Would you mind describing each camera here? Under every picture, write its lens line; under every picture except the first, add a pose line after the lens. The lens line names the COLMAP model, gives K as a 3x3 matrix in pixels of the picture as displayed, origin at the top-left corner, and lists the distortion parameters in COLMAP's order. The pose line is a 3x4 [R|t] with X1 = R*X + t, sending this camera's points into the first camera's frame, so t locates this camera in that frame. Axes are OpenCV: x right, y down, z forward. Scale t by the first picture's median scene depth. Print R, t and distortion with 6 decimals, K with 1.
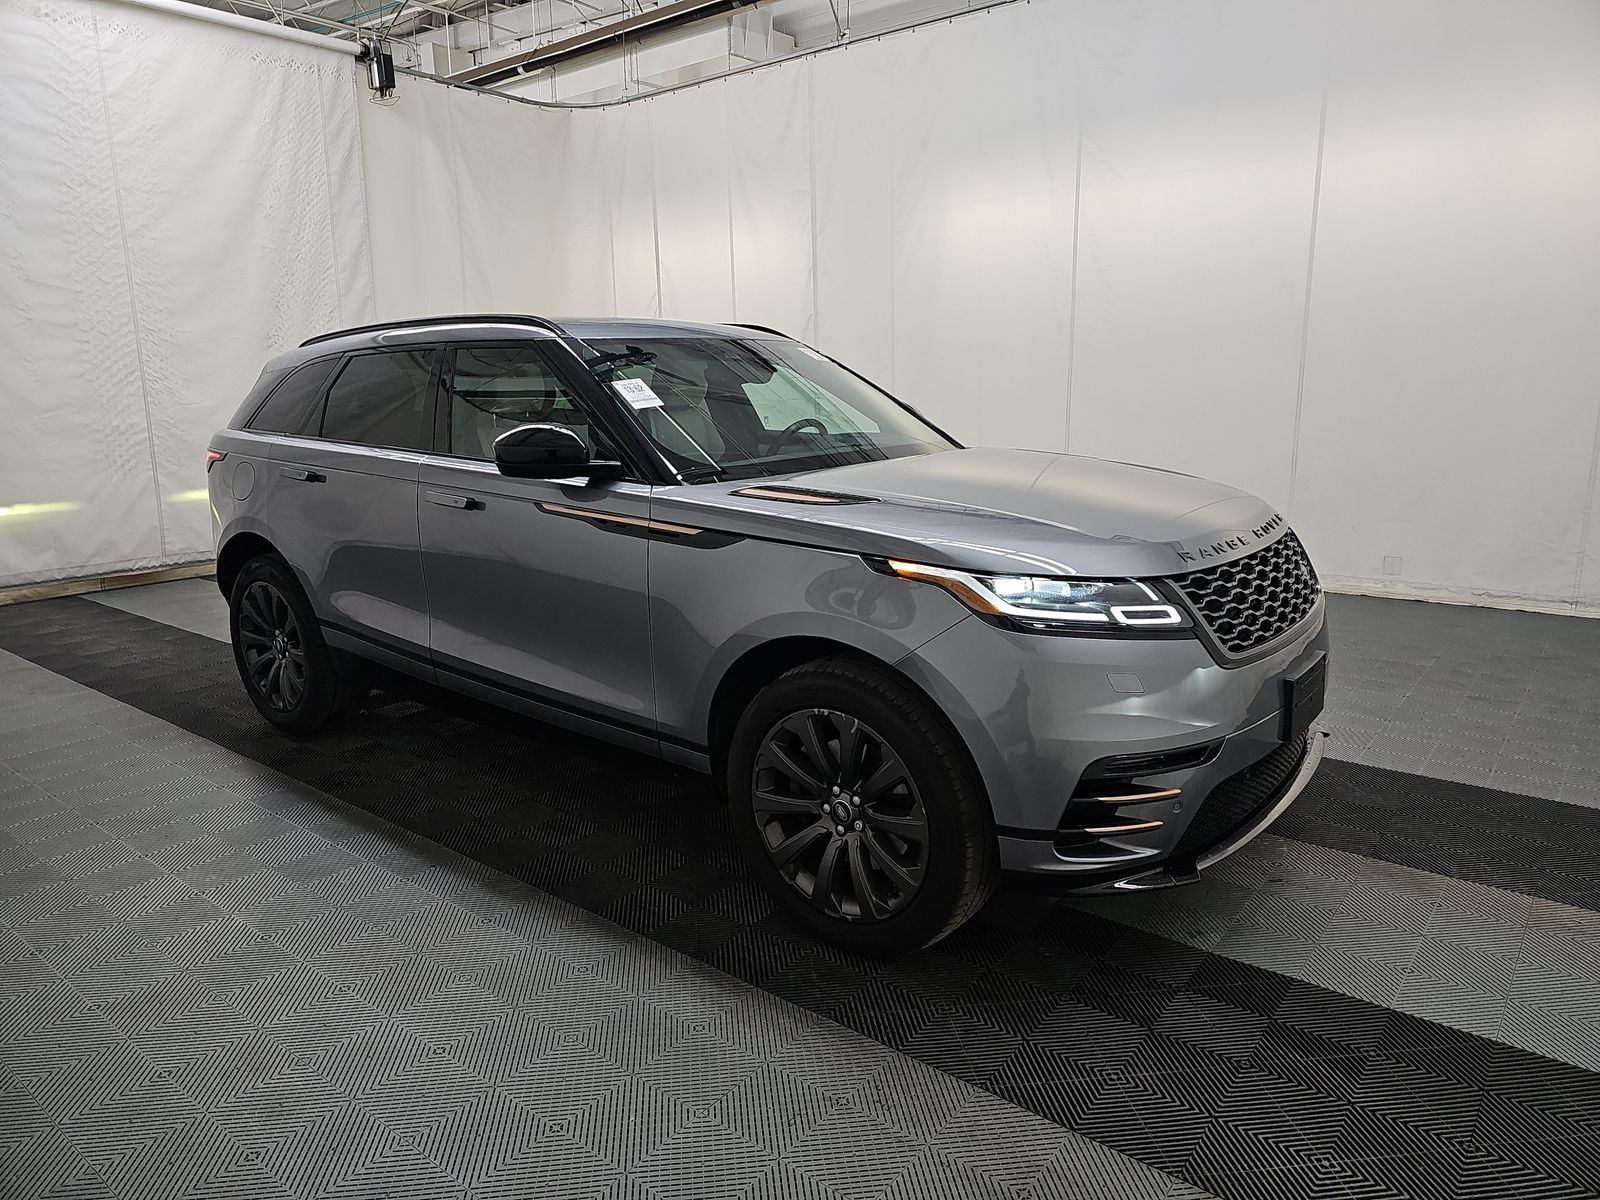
lens RADIAL K [[1060.4, 0, 800.0], [0, 1060.4, 600.0], [0, 0, 1]] dist [0.056611, -0.044415]
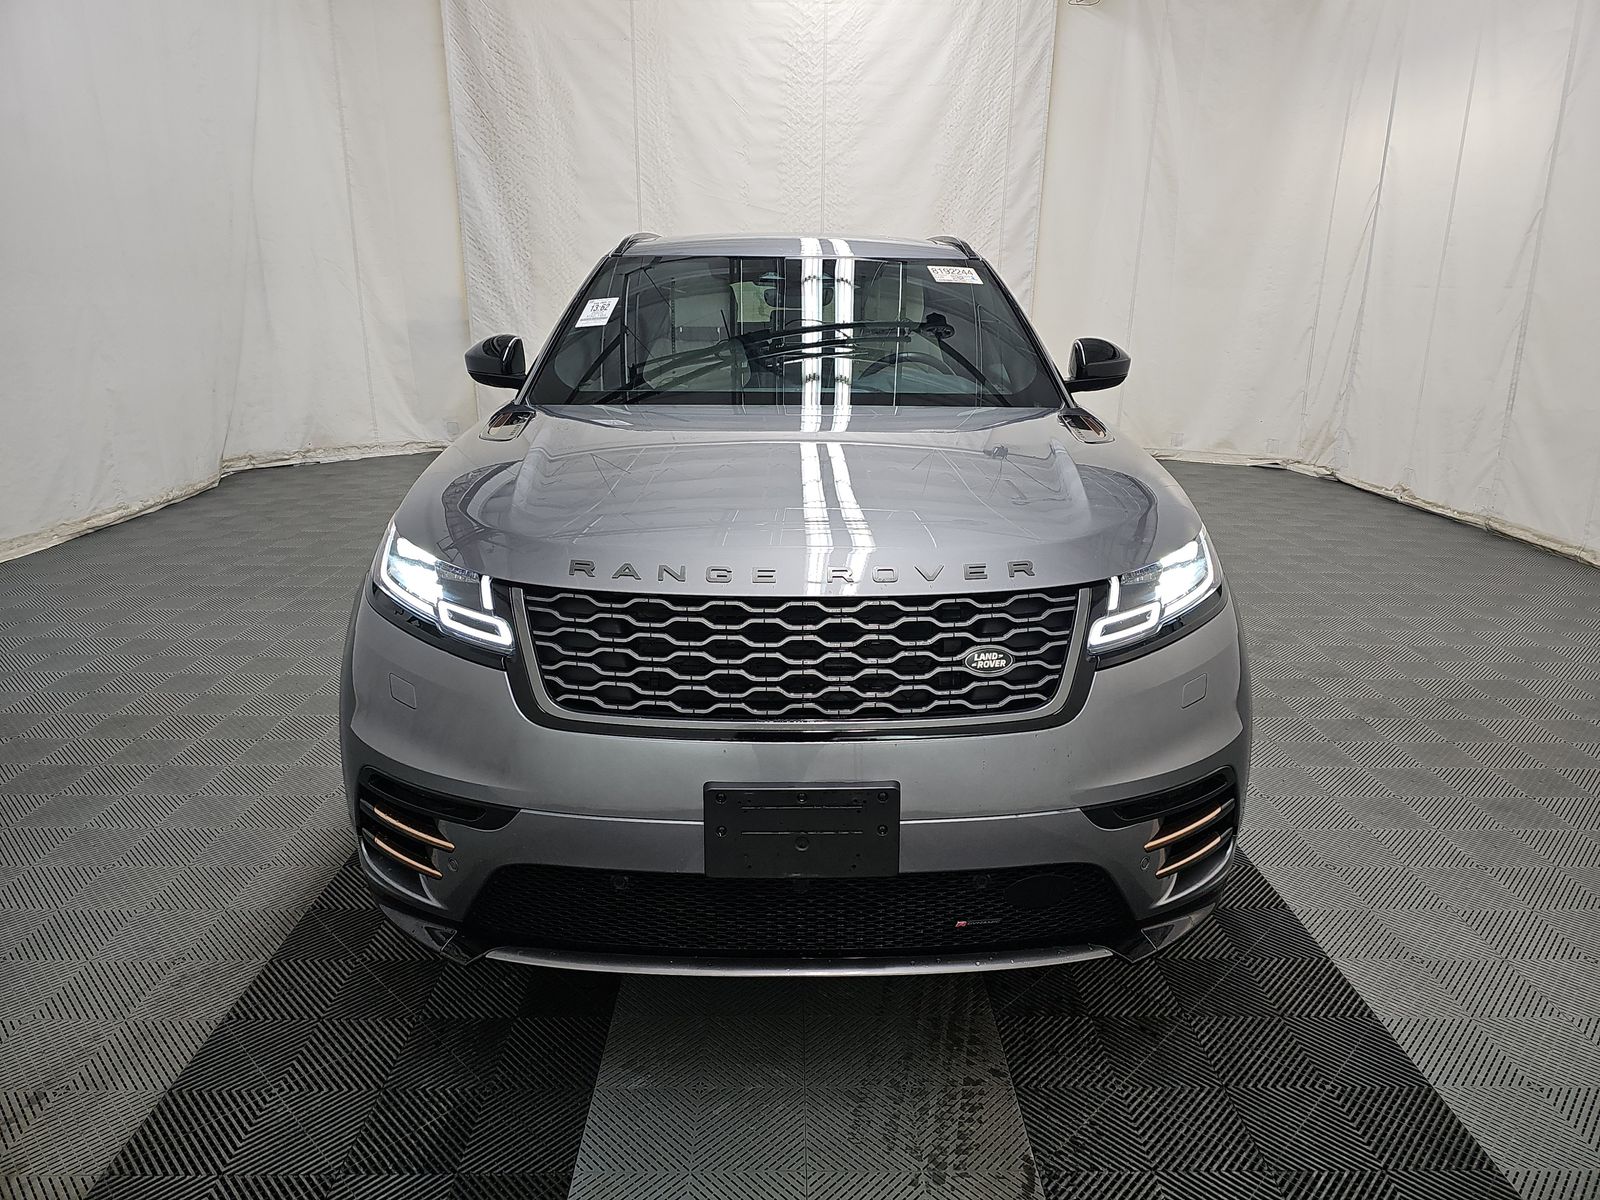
lens RADIAL K [[1051.1, 0, 800.0], [0, 1051.1, 588.0], [0, 0, 1]] dist [0.062280, -0.055808]
pose [[0.633101, 0.237810, -0.736634, 0.350890], [-0.182659, 0.970661, 0.156376, -0.059510], [0.752209, 0.035551, 0.657964, 0.223056]]
